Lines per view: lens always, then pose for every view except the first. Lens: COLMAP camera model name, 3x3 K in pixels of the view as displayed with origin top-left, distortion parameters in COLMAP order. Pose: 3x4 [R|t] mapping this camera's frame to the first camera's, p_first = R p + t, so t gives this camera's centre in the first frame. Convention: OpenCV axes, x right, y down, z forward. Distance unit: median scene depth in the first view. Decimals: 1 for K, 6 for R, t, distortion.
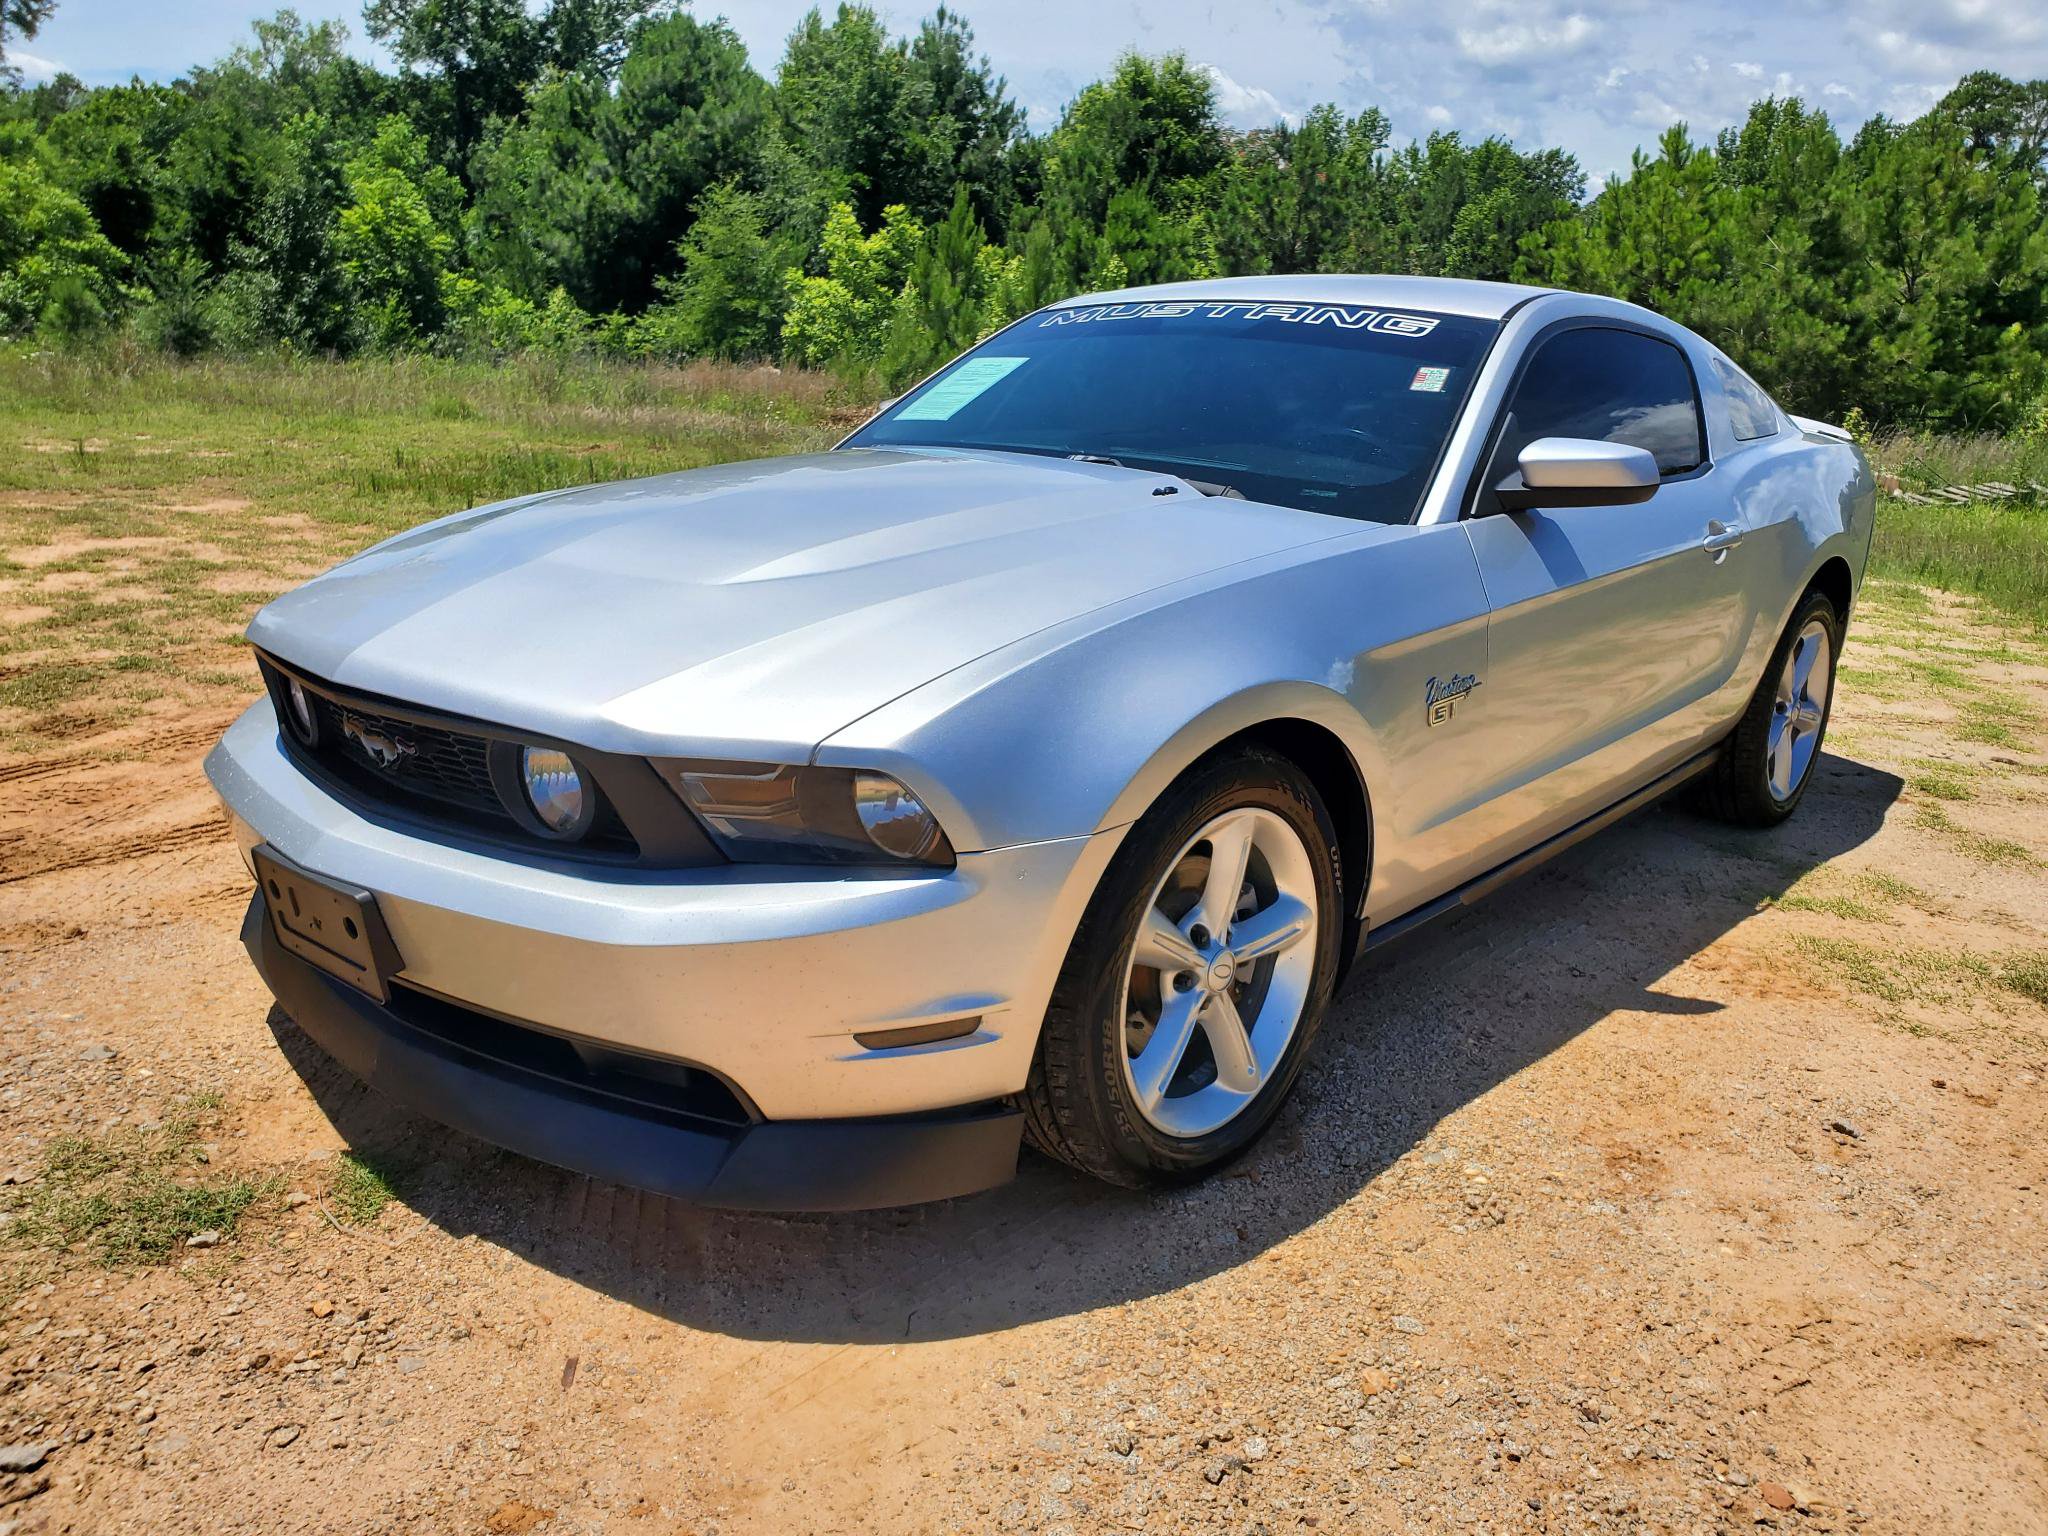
lens RADIAL K [[1713.5, 0, 1051.0], [0, 1713.5, 719.0], [0, 0, 1]] dist [-0.002708, 0.035596]
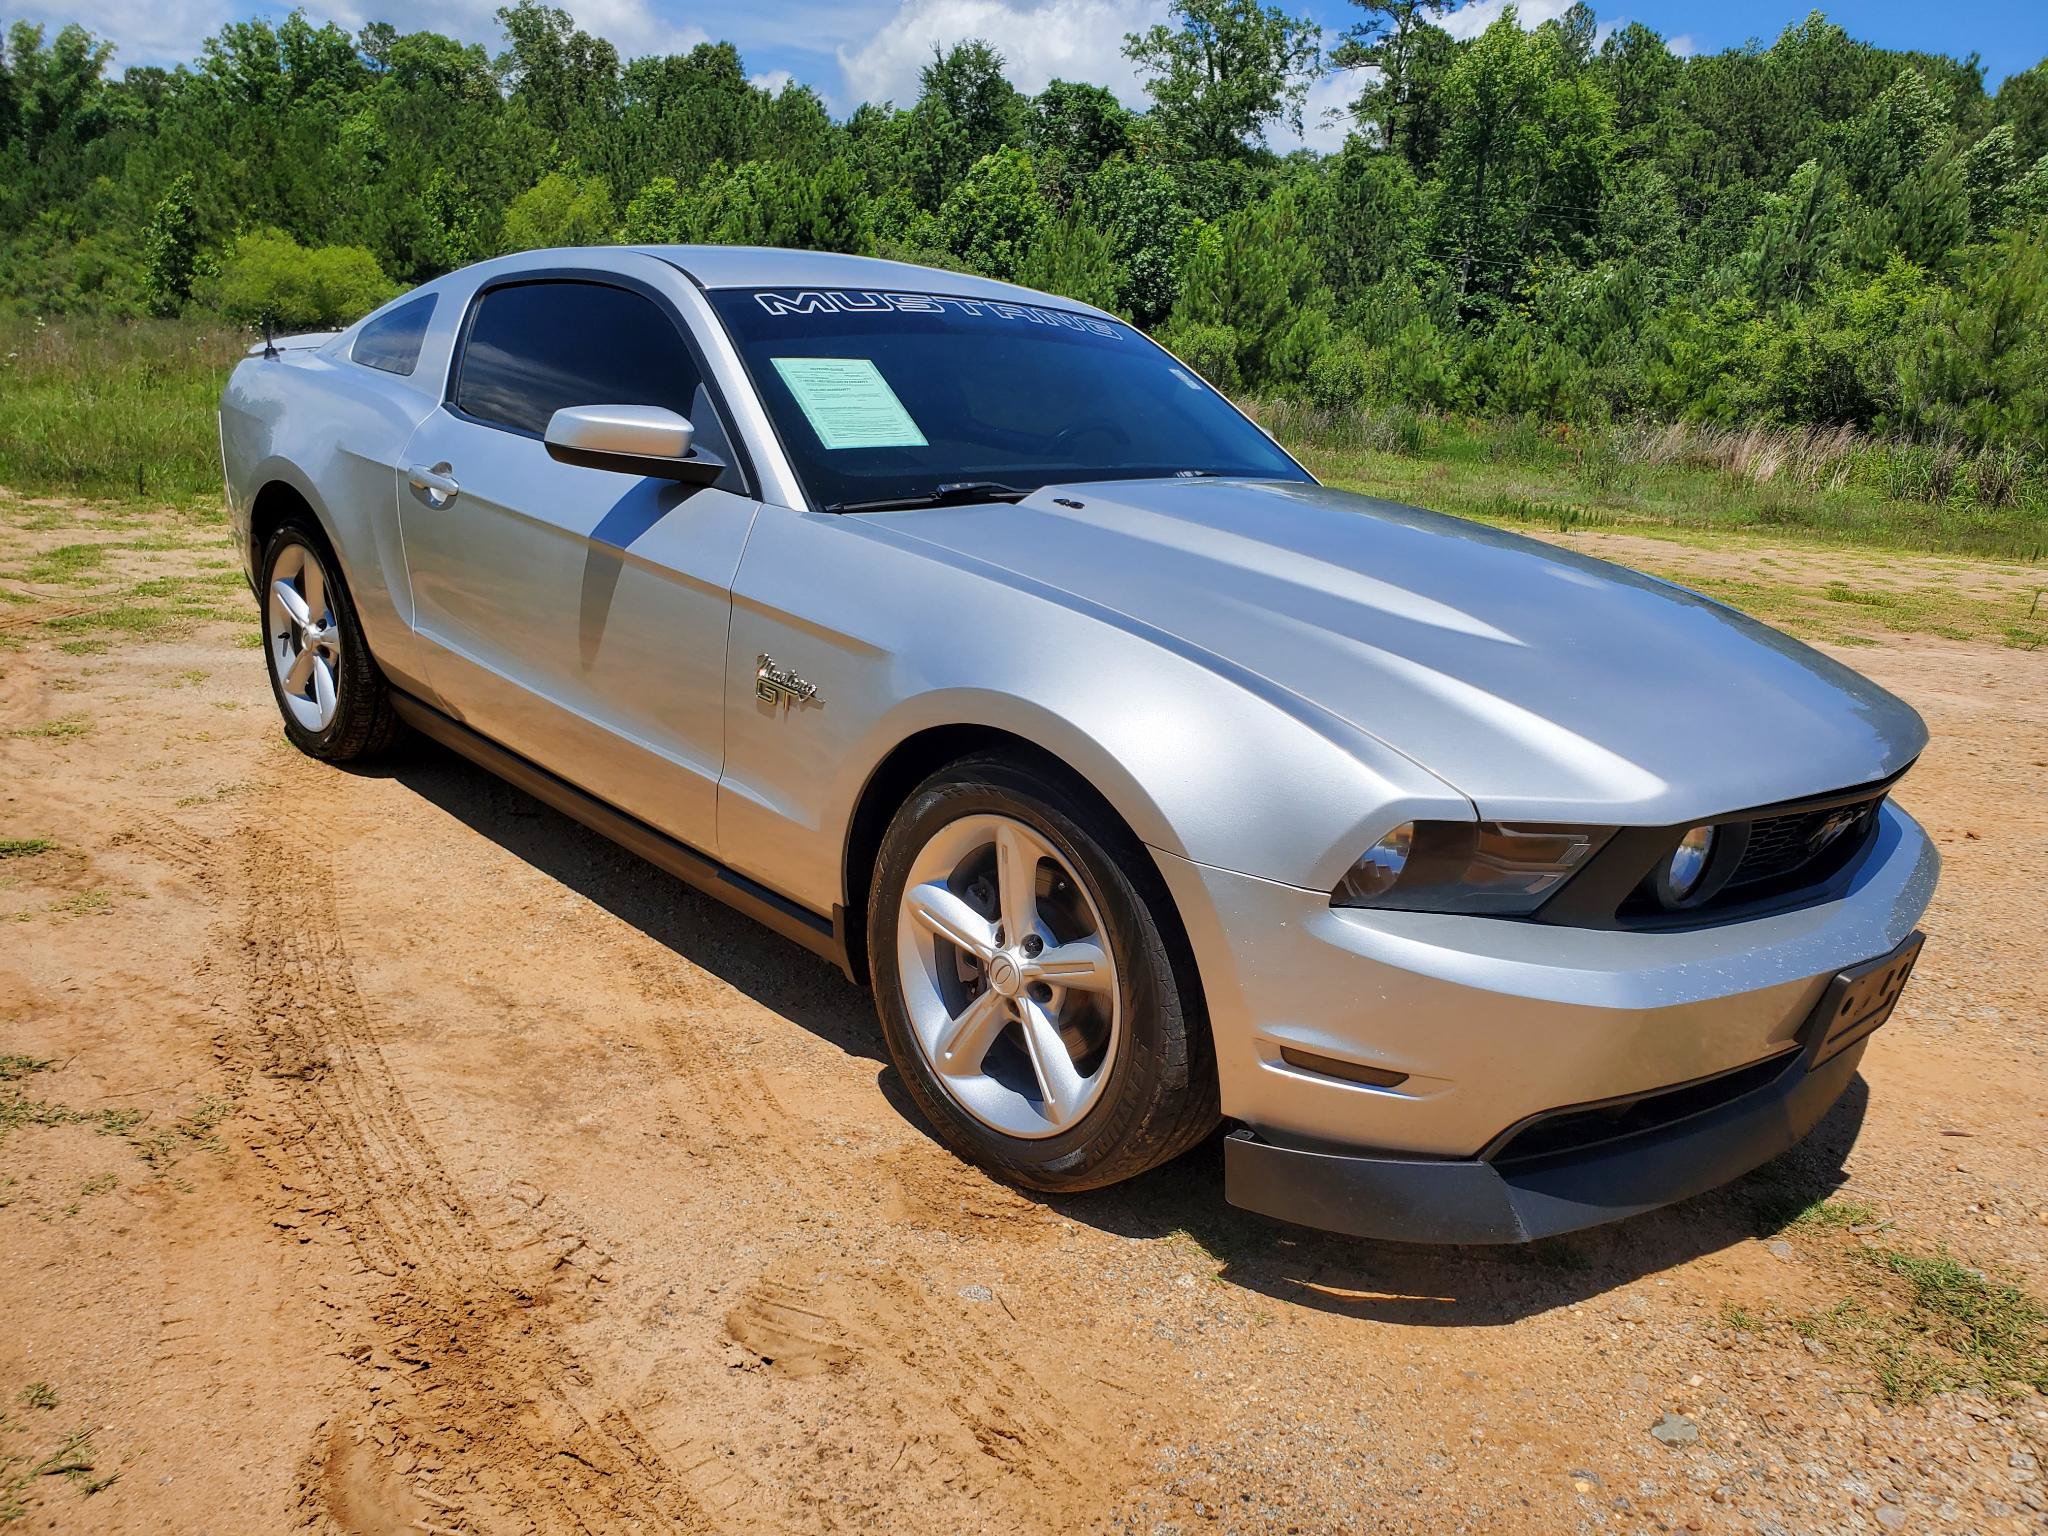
lens RADIAL K [[1654.3, 0, 1003.2], [0, 1654.3, 785.8], [0, 0, 1]] dist [0.011655, 0.006263]
pose [[0.063165, -0.302613, 0.951018, -0.980771], [0.143412, 0.945783, 0.291422, -0.273066], [-0.987645, 0.117979, 0.103139, 0.983529]]
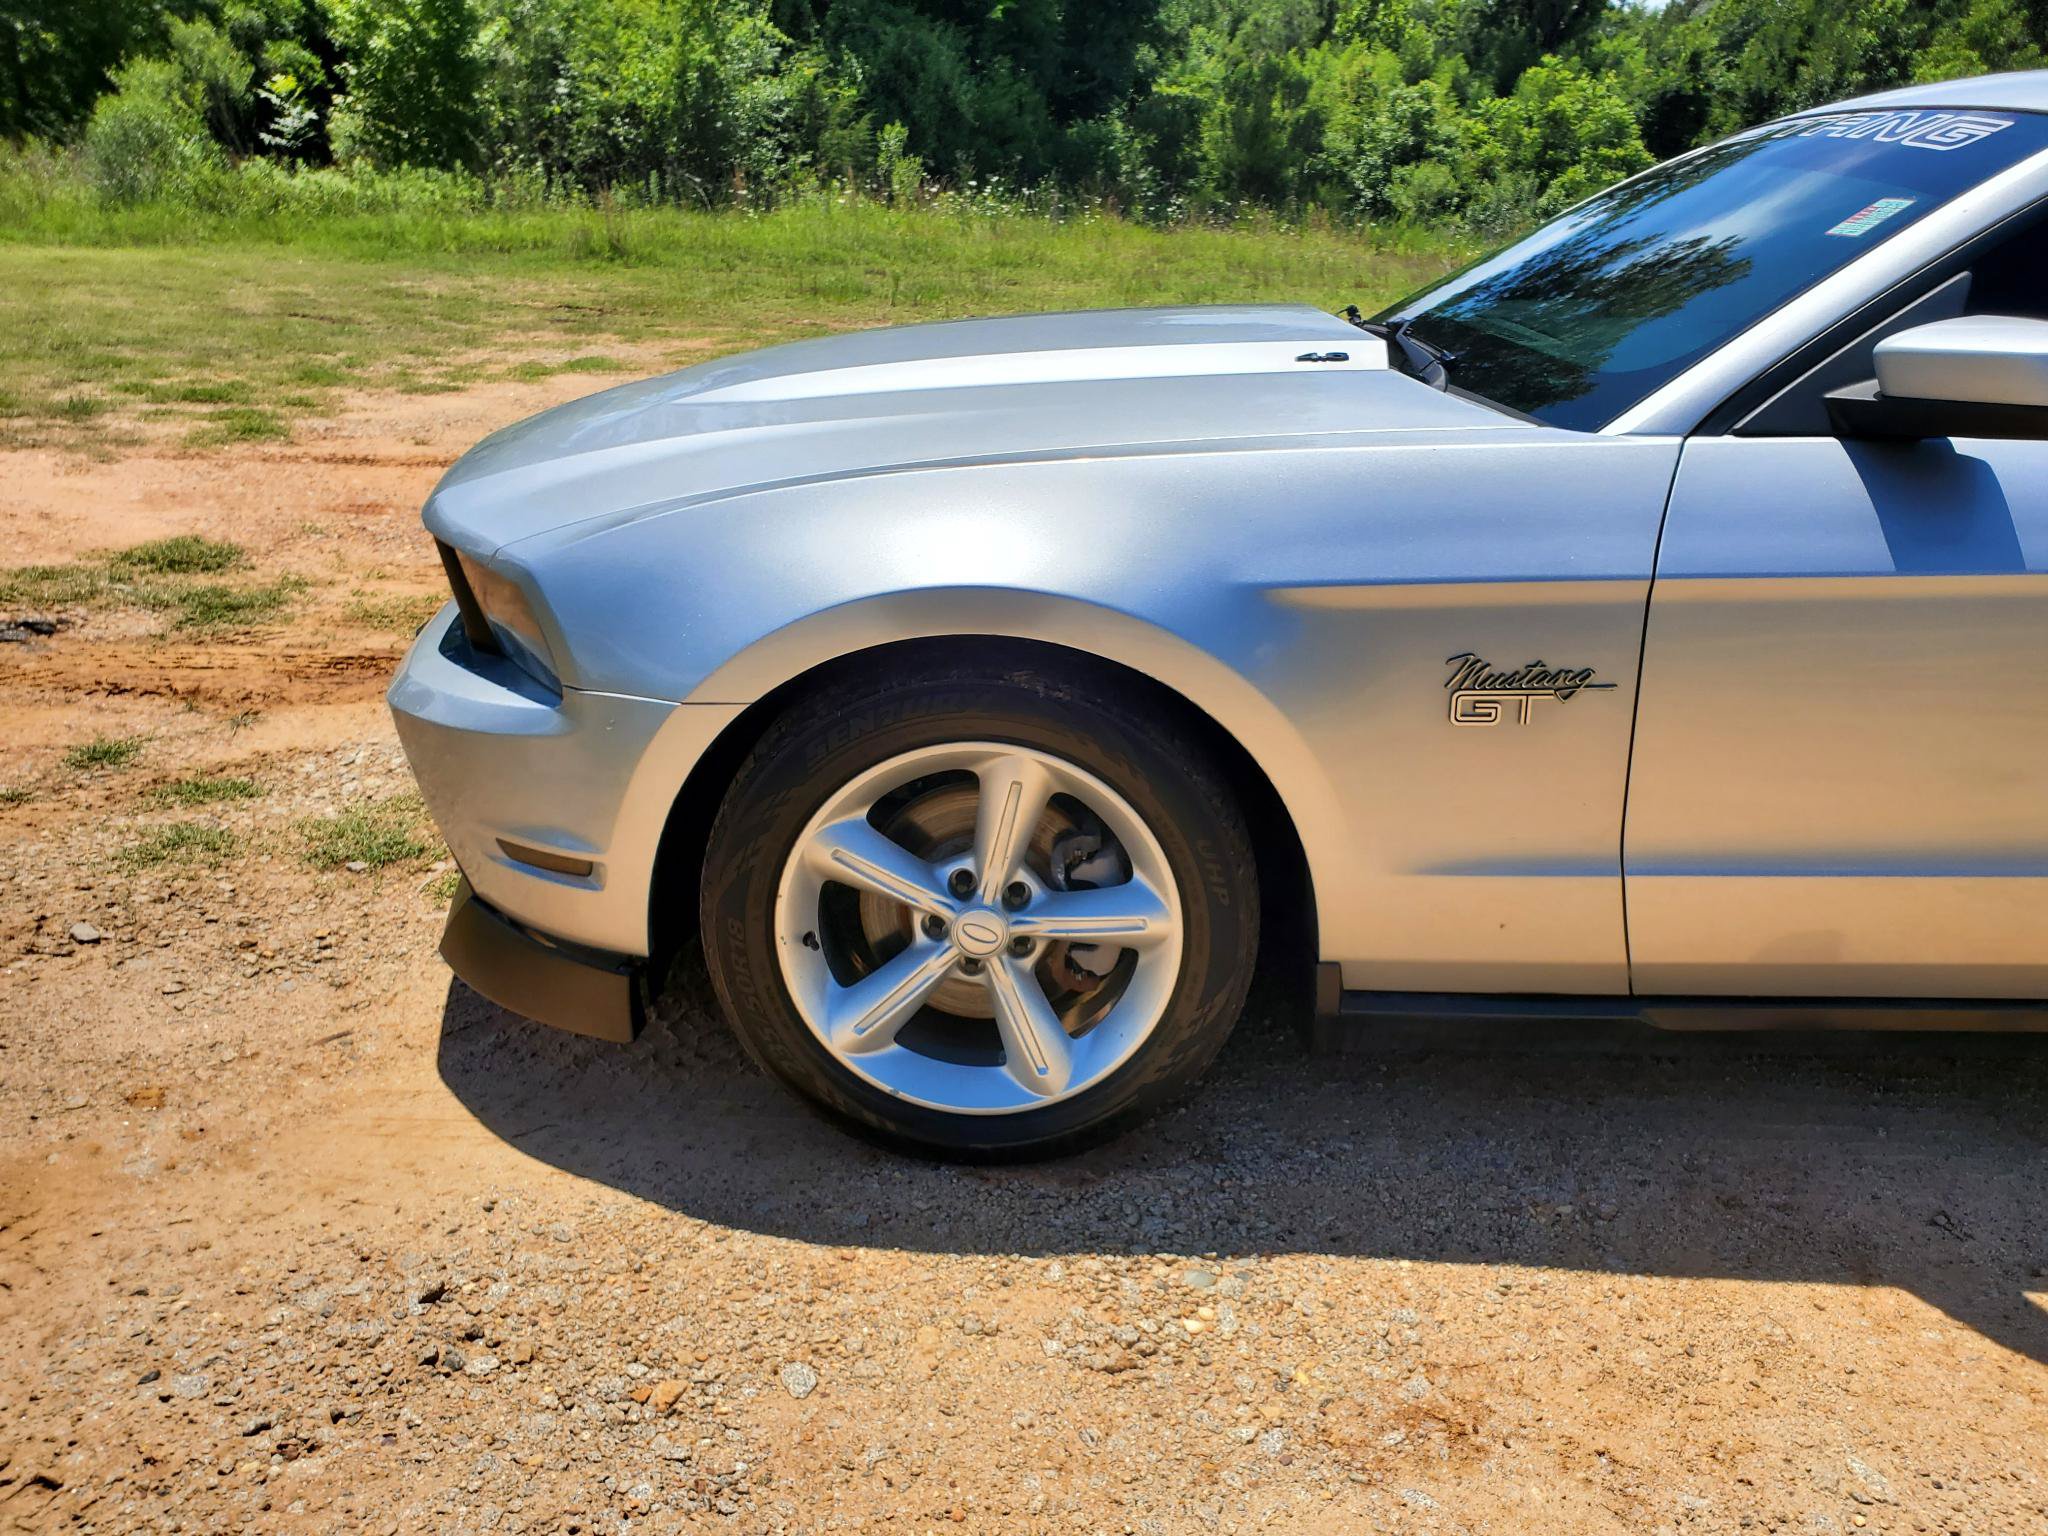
lens RADIAL K [[1654.3, 0, 1003.2], [0, 1654.3, 785.8], [0, 0, 1]] dist [0.011655, 0.006263]
pose [[0.620858, 0.246967, -0.744005, 0.455859], [-0.175392, 0.968781, 0.175219, -0.043186], [0.764051, 0.021706, 0.644791, 0.325960]]
